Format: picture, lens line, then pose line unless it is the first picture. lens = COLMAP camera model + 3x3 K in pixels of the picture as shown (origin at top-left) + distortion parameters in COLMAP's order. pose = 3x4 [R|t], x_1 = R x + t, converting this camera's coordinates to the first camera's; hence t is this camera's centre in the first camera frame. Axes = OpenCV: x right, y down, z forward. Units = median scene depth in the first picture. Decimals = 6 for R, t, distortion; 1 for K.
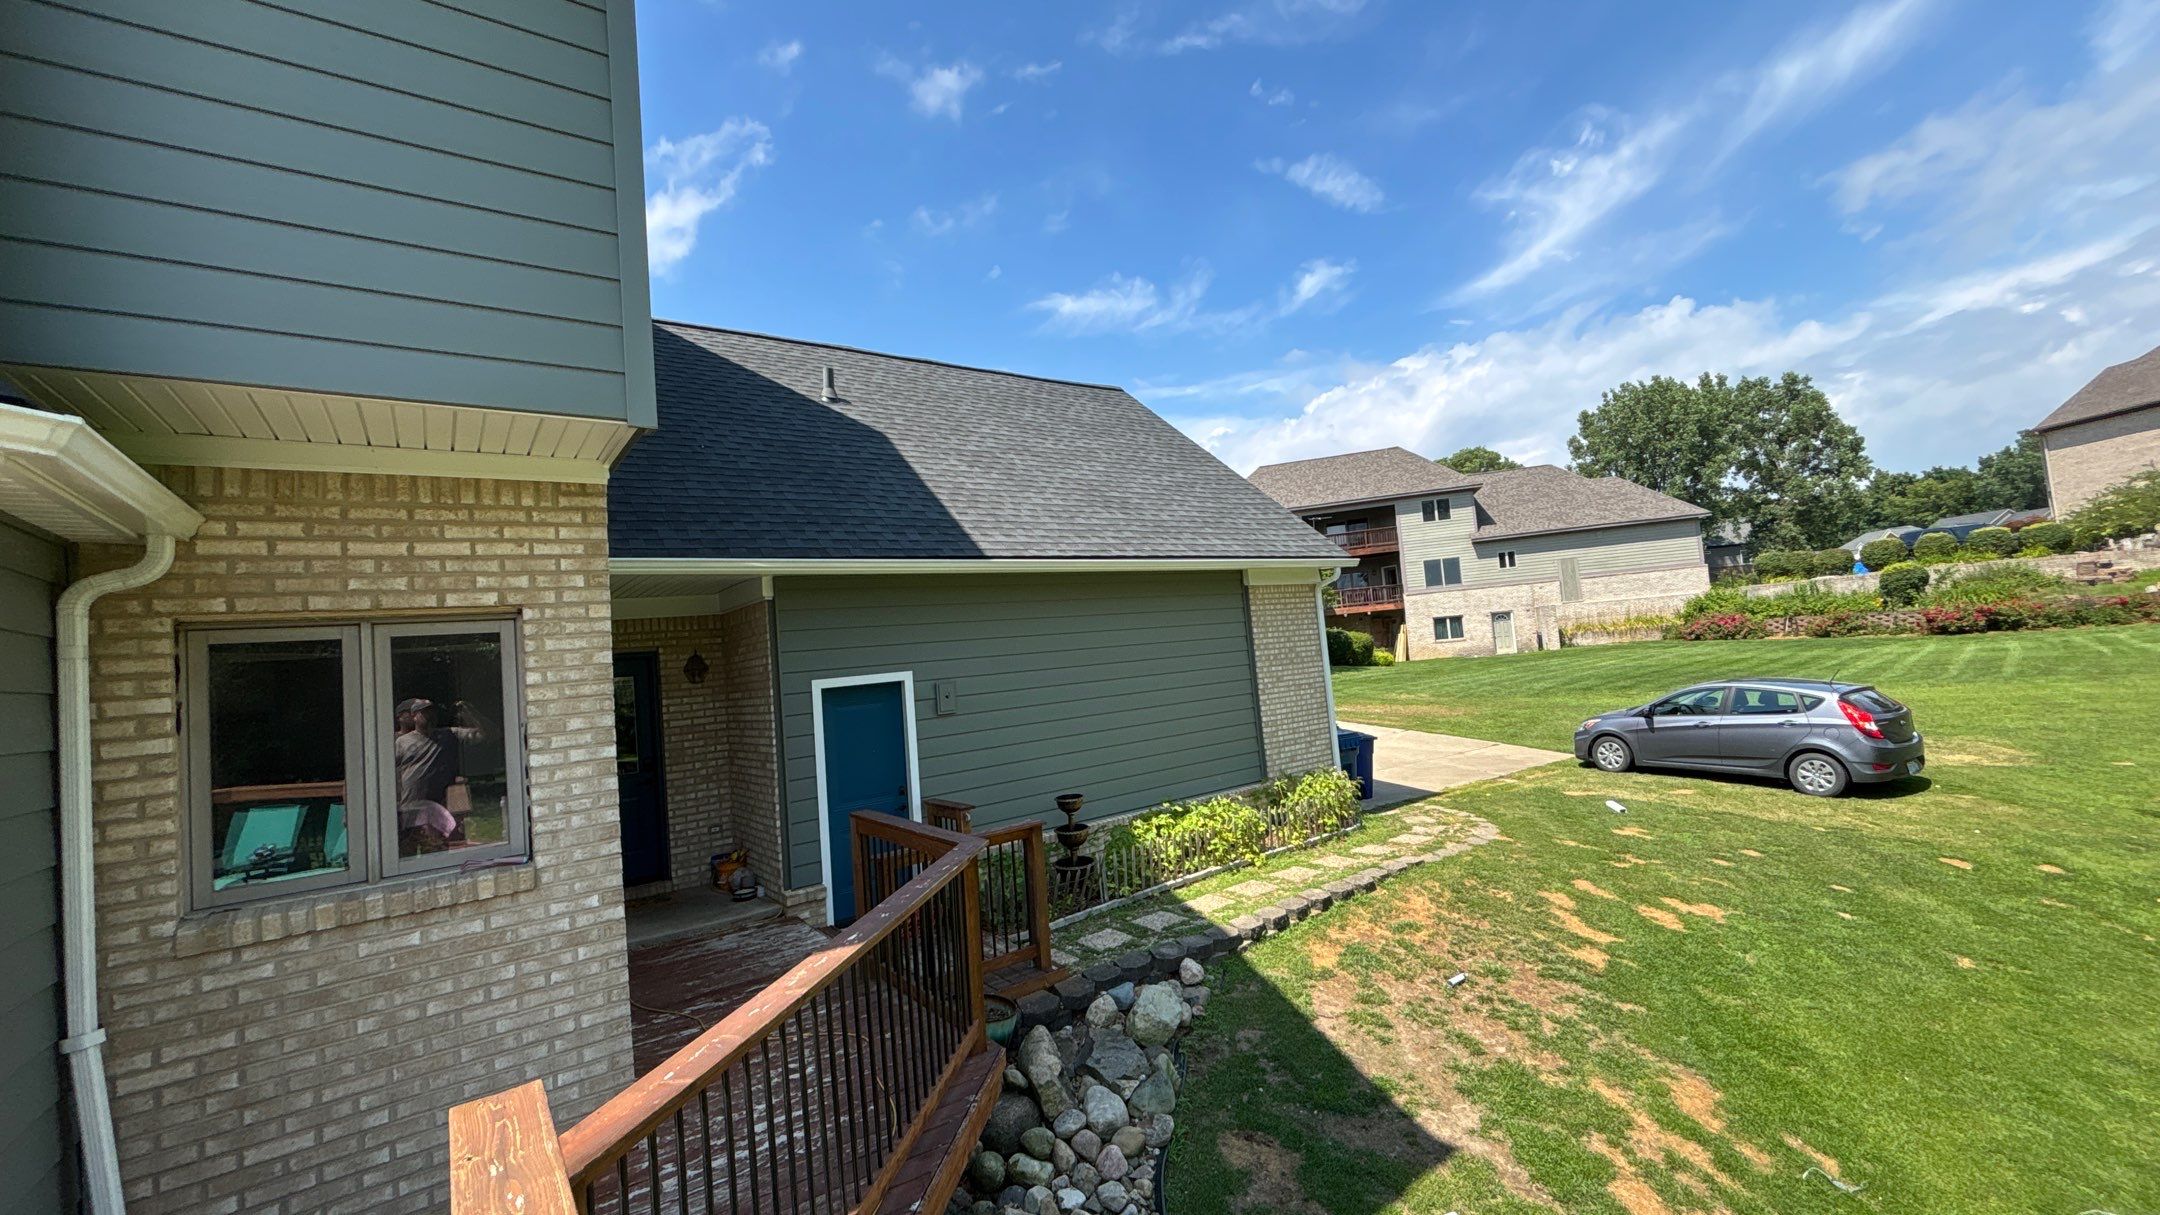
lens RADIAL K [[867.0, 0, 1080.0], [0, 867.0, 607.5], [0, 0, 1]] dist [-0.015604, 0.006753]
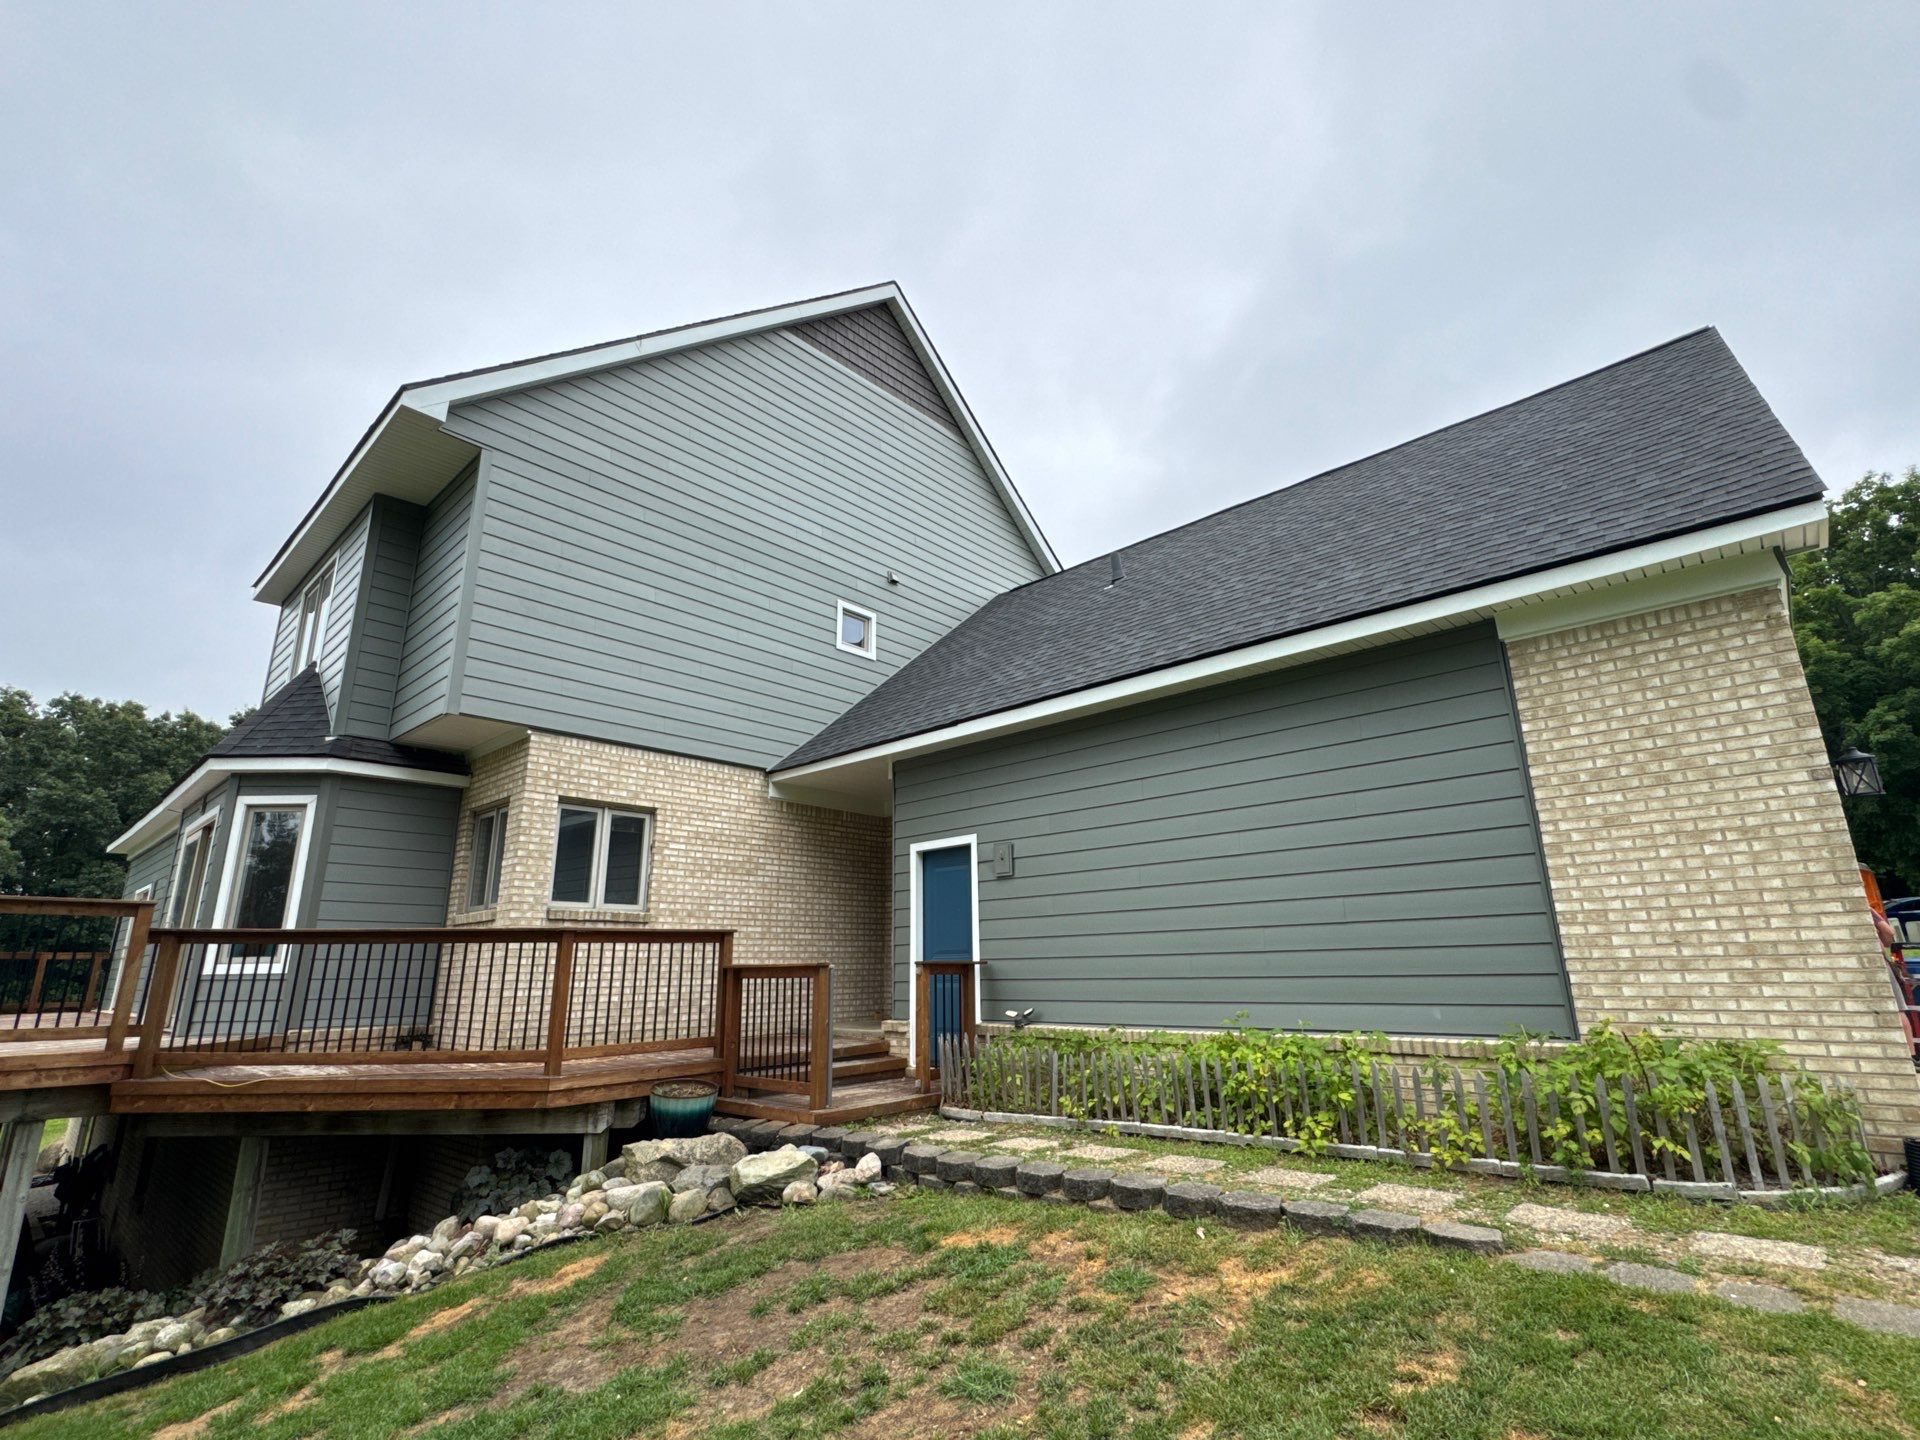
lens RADIAL K [[900.7, 0, 960.0], [0, 900.7, 720.0], [0, 0, 1]] dist [0.000425, 0.000463]
pose [[0.188120, -0.184996, -0.964566, 1.616846], [0.047885, 0.982660, -0.179127, 0.245791], [0.980978, -0.012490, 0.193716, 1.429159]]
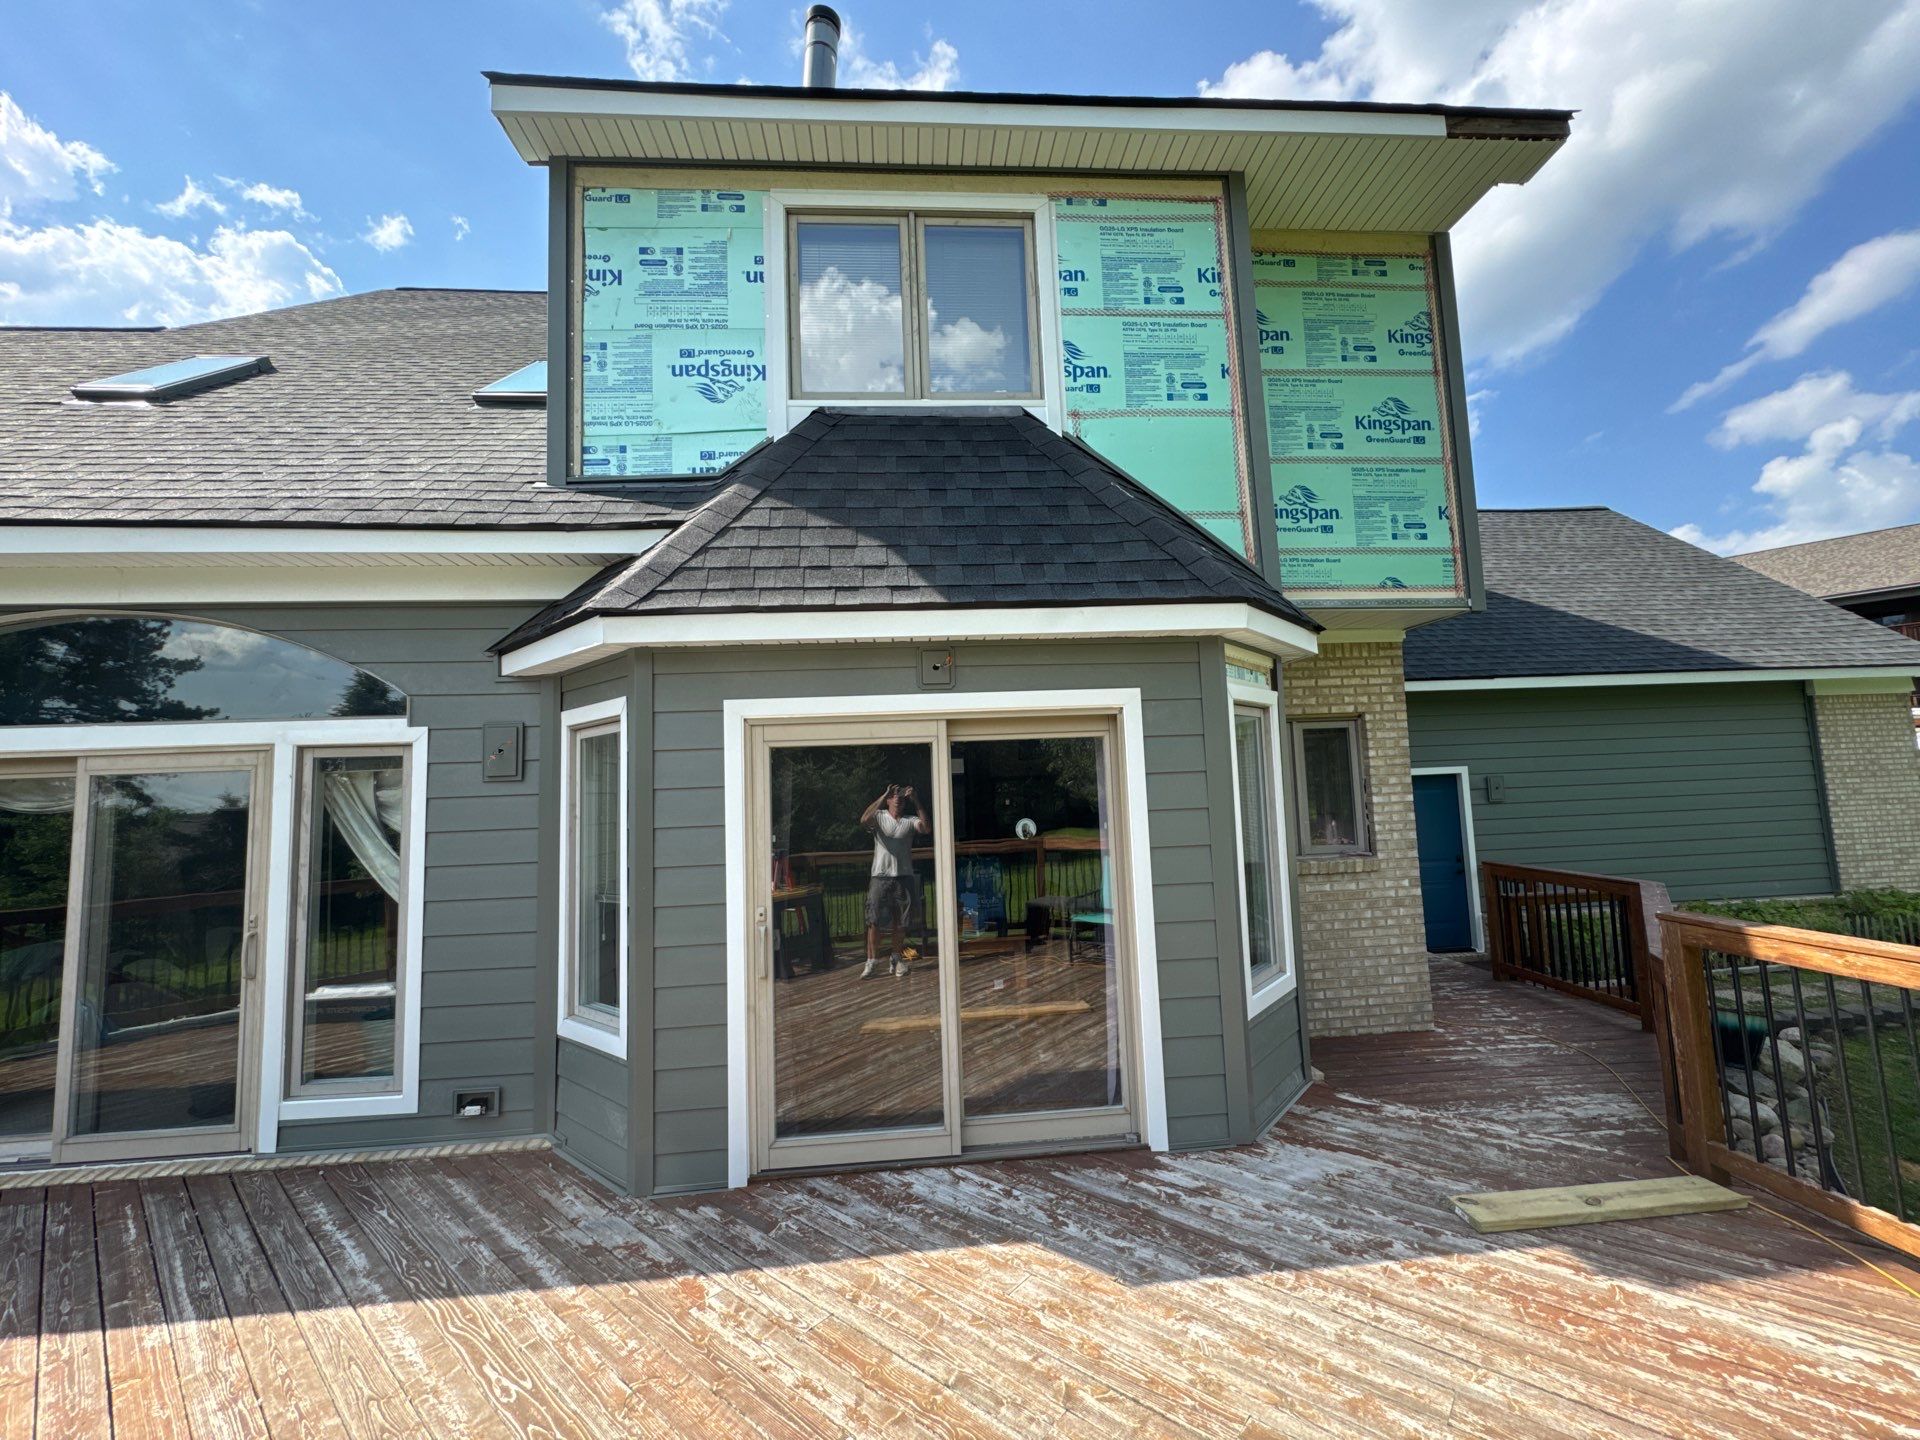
lens RADIAL K [[760.4, 0, 960.0], [0, 760.4, 720.0], [0, 0, 1]] dist [-0.002049, -0.000328]
pose [[0.845490, 0.004340, -0.533974, -0.515248], [-0.003367, 0.999990, 0.002798, 0.011614], [0.533981, -0.000568, 0.845496, -0.782187]]
